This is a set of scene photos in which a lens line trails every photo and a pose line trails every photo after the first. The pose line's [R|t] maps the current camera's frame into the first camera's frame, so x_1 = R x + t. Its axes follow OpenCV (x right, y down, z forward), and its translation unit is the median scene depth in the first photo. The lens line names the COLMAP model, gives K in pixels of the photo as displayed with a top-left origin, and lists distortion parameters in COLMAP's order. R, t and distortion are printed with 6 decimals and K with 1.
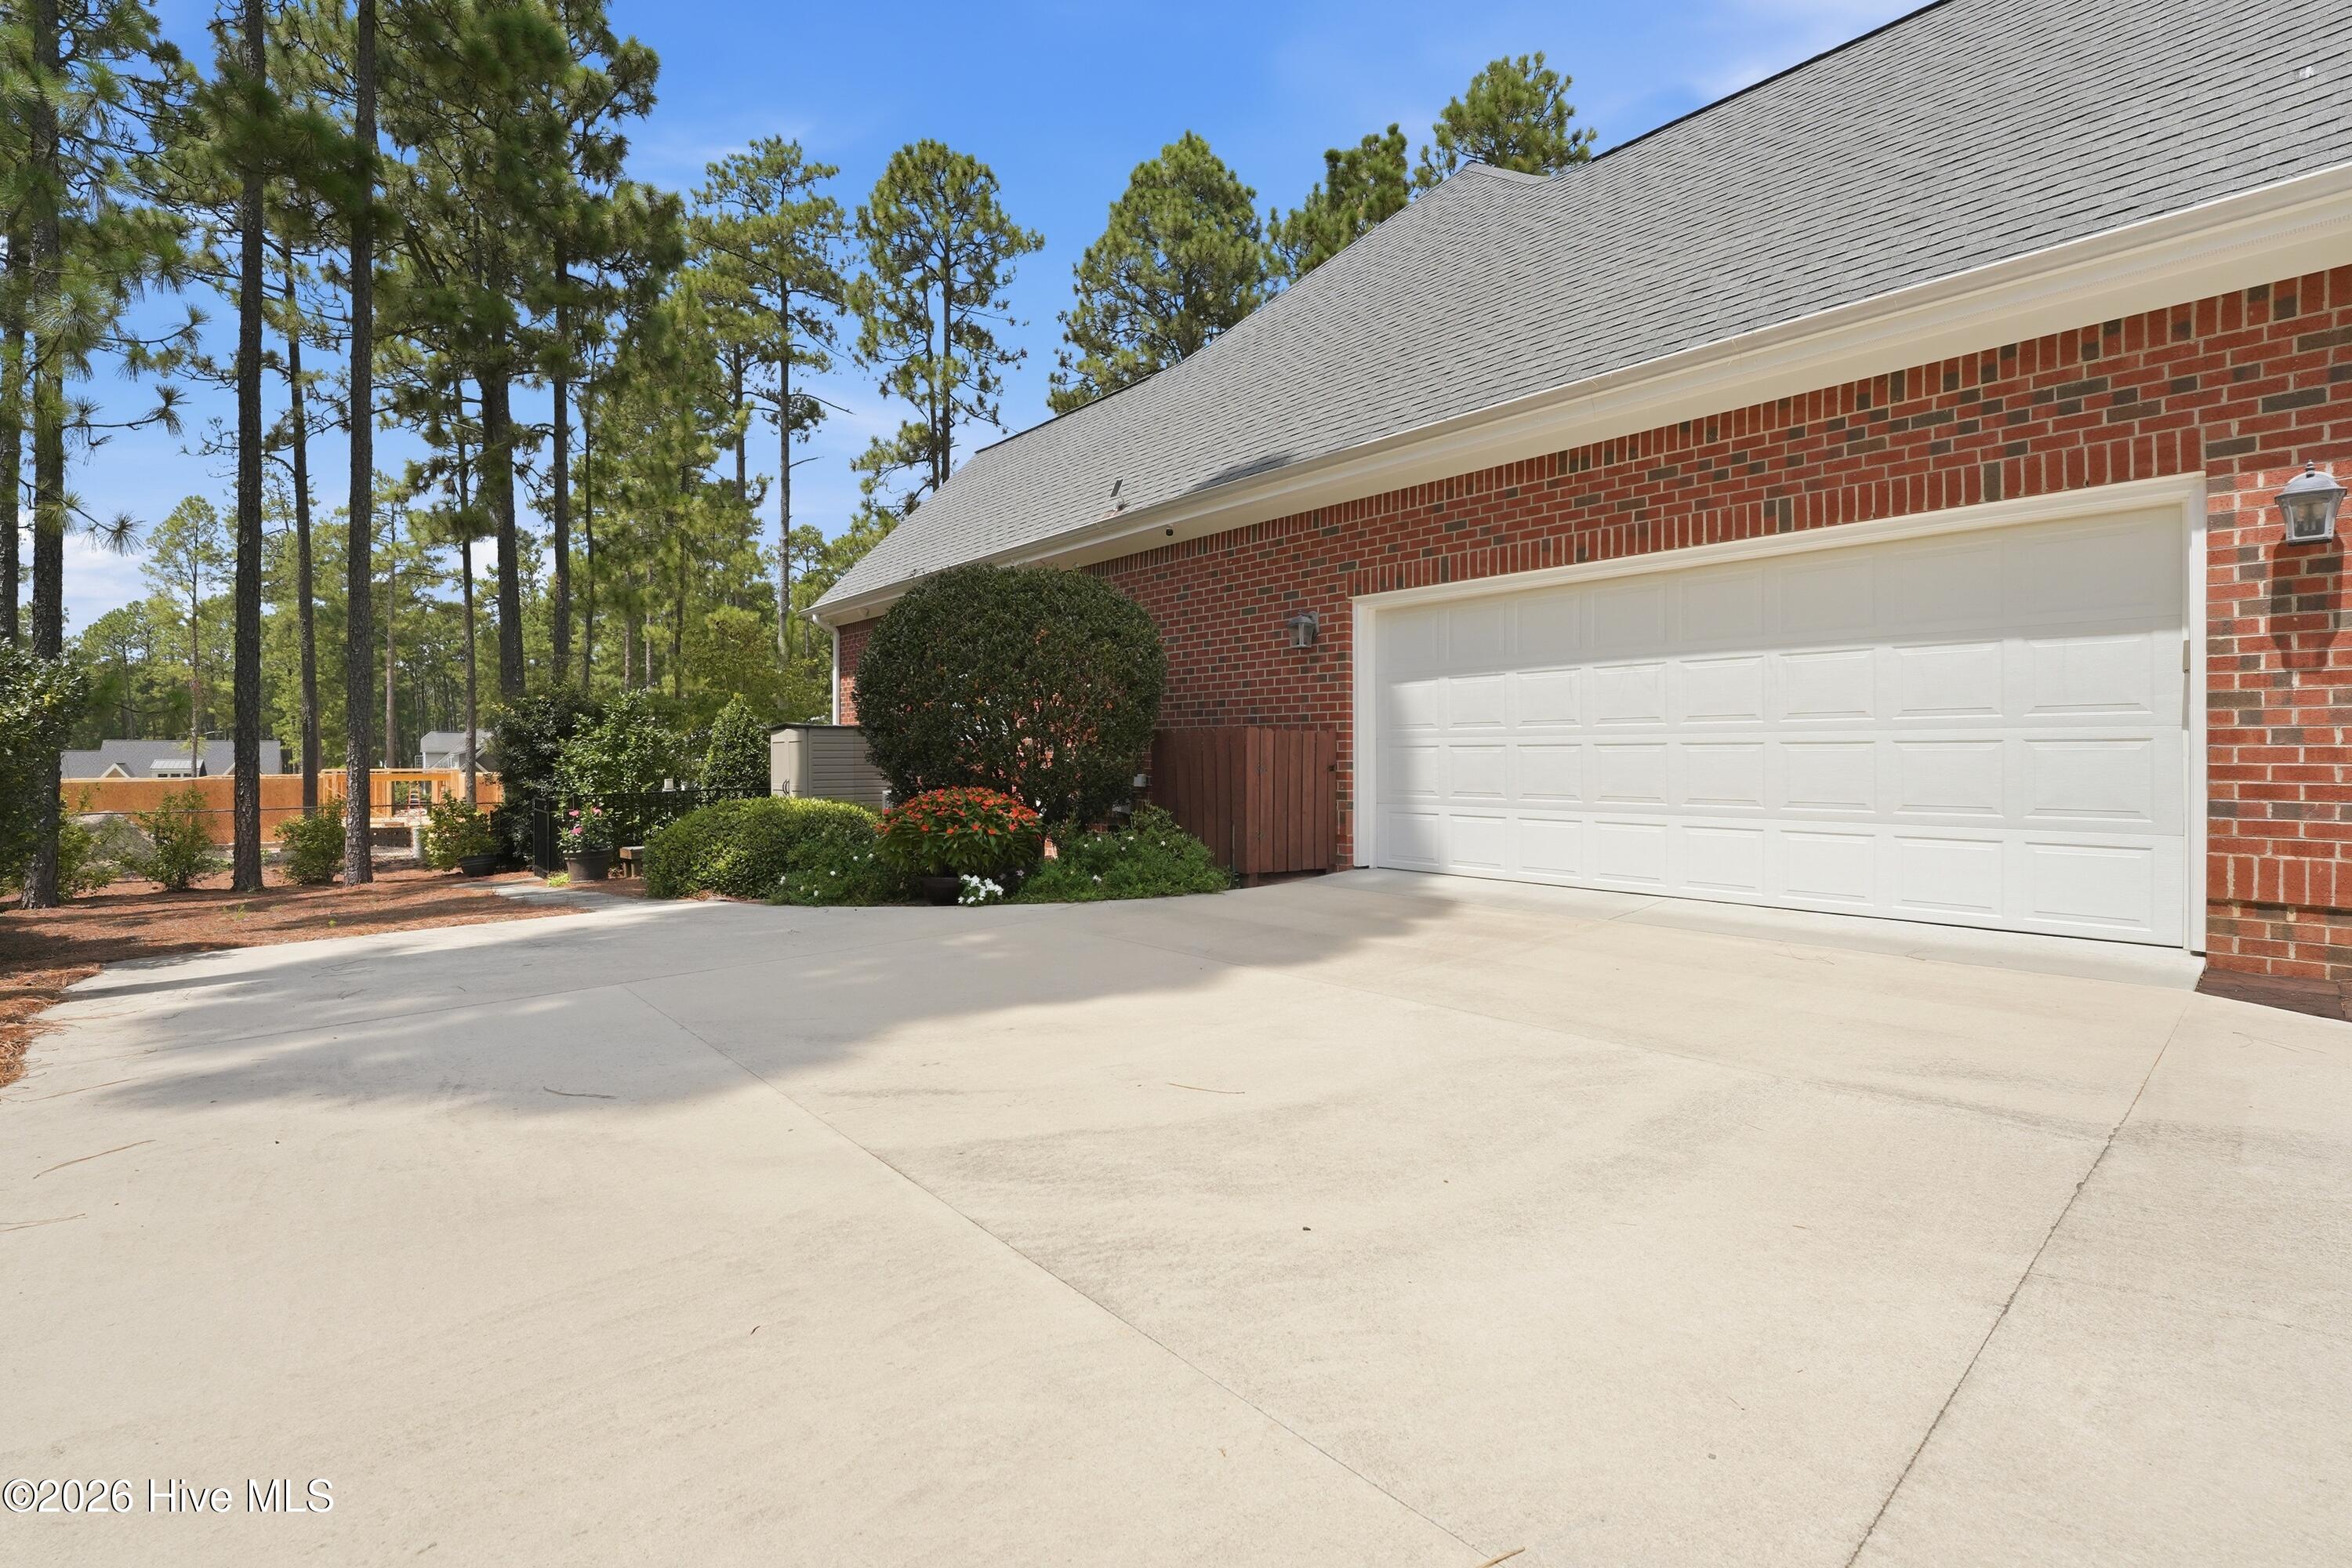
lens RADIAL K [[1027.6, 0, 1172.9], [0, 1027.6, 772.0], [0, 0, 1]] dist [-0.002239, -0.000088]
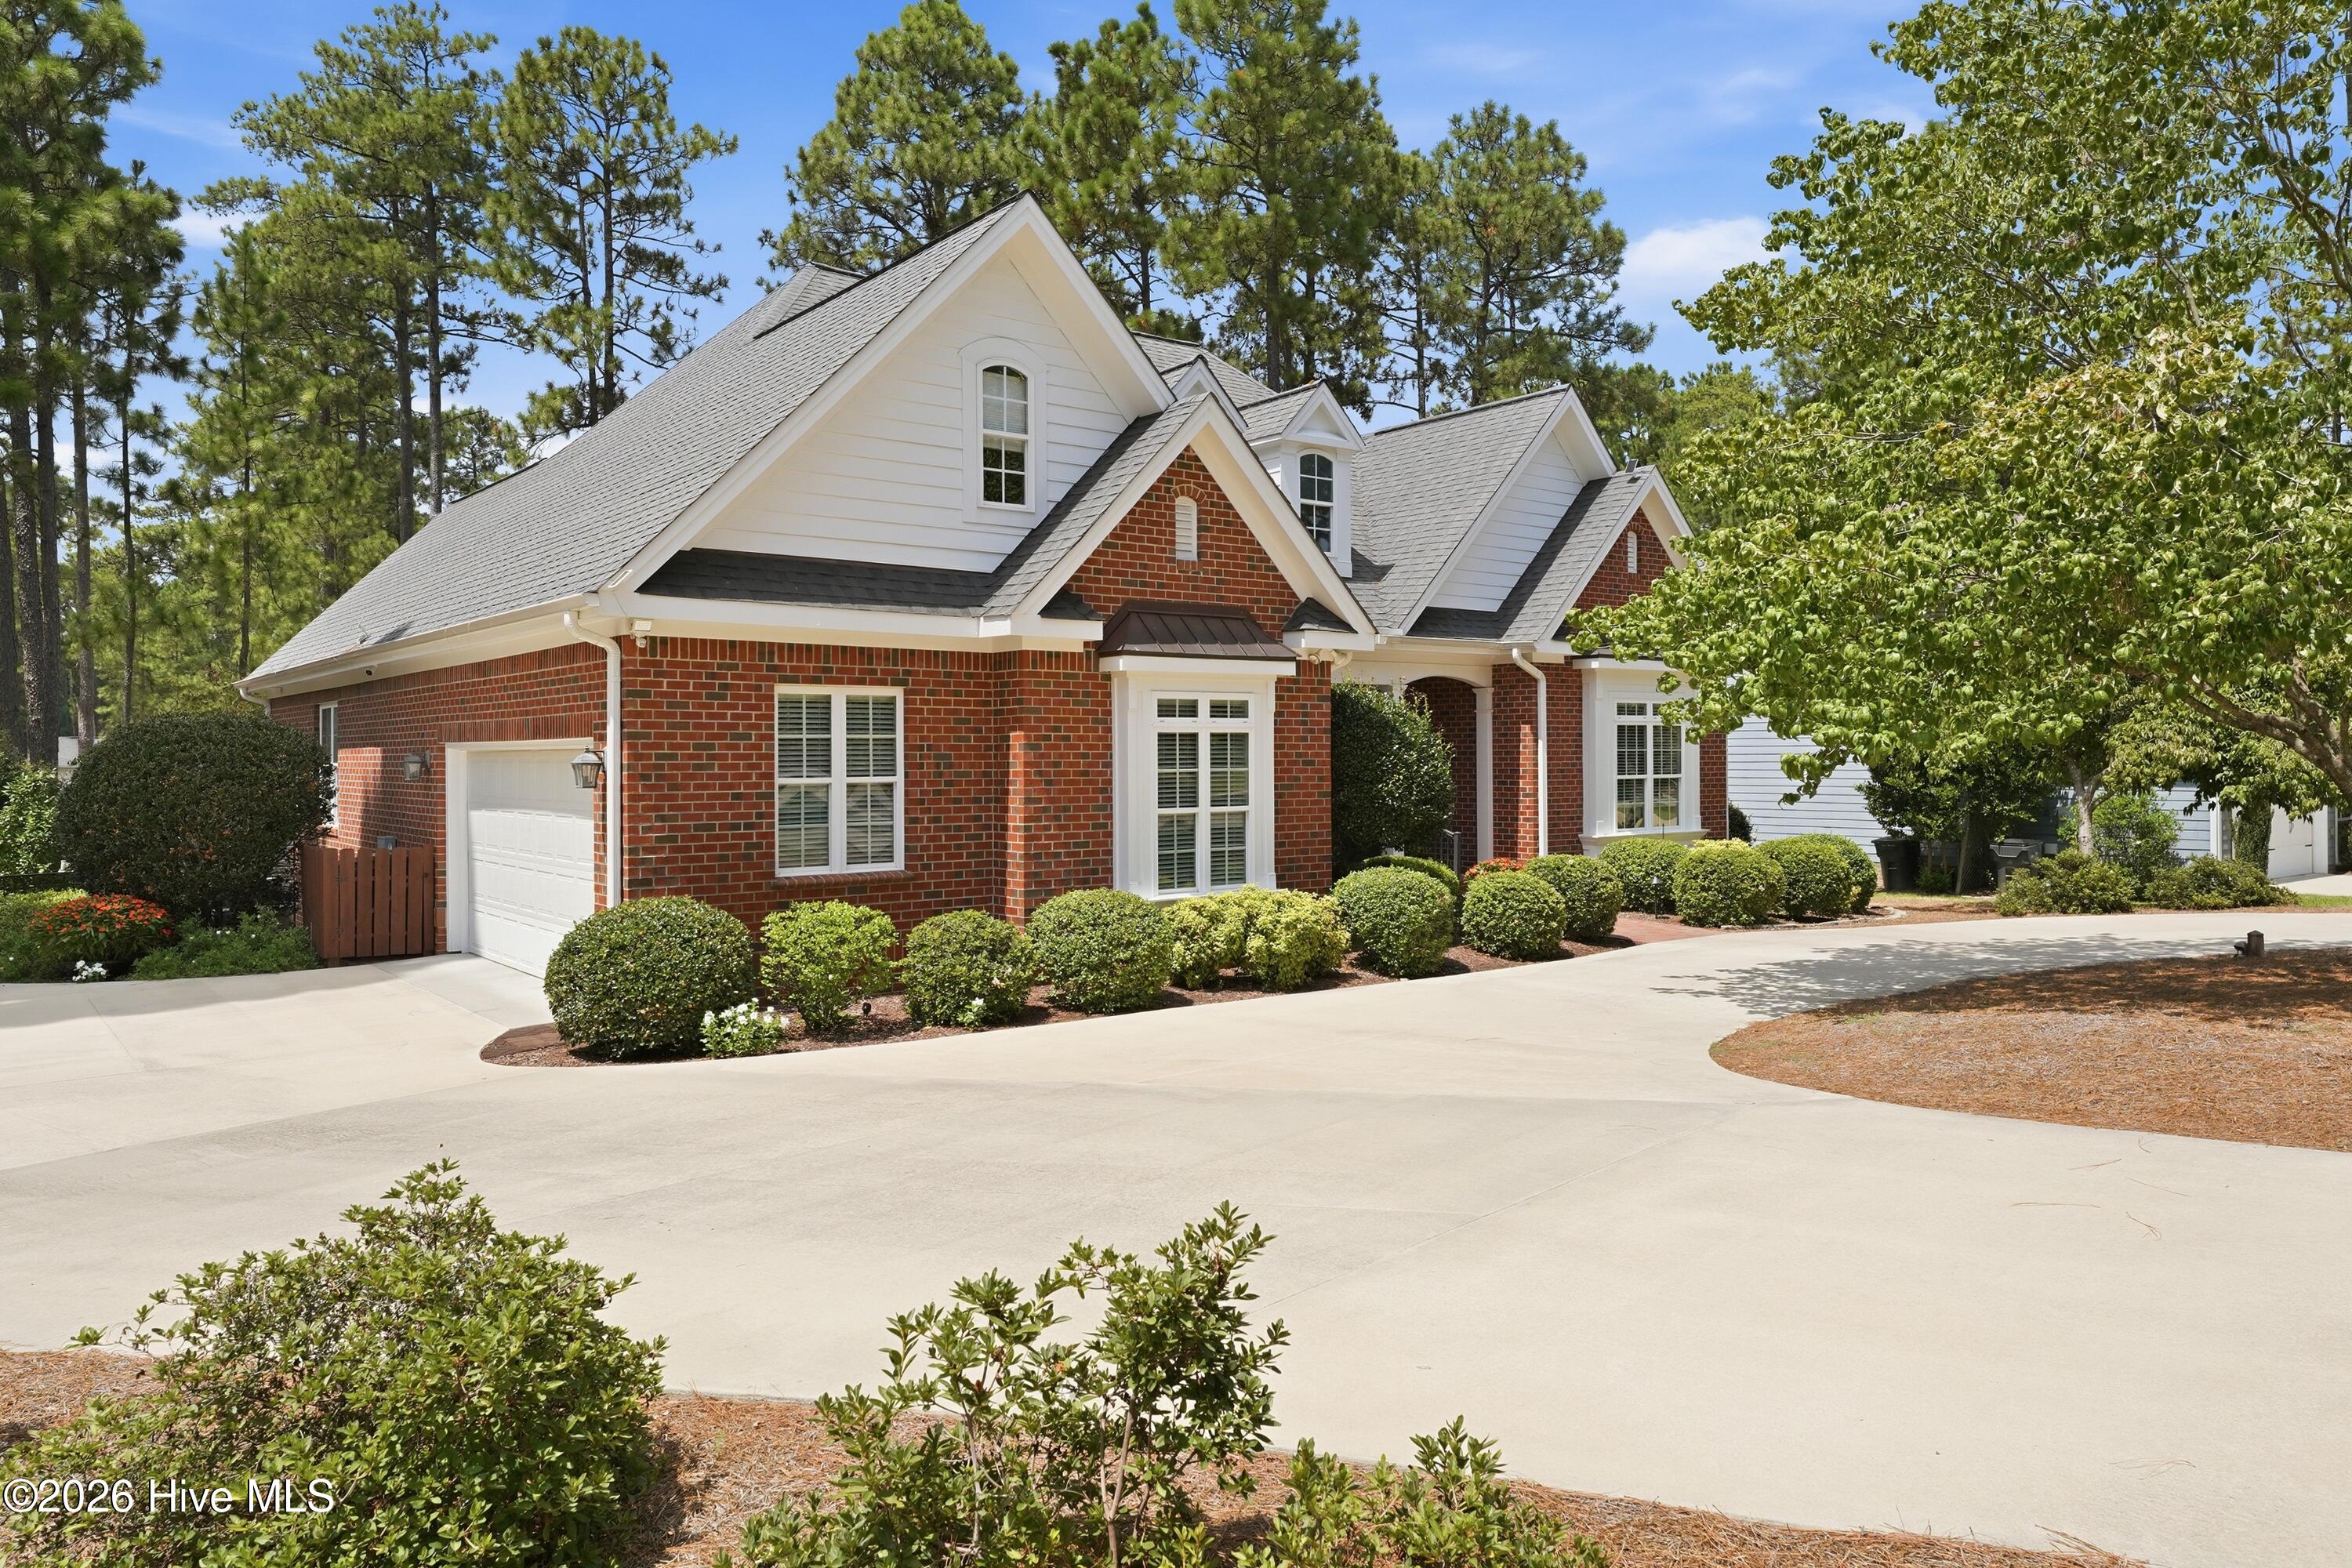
lens RADIAL K [[1604.7, 0, 1178.9], [0, 1604.7, 781.8], [0, 0, 1]] dist [0.066381, 0.001182]
pose [[0.998281, -0.000561, -0.058615, 0.300246], [0.000950, 0.999978, 0.006610, -0.033471], [0.058610, -0.006654, 0.998259, -0.248258]]
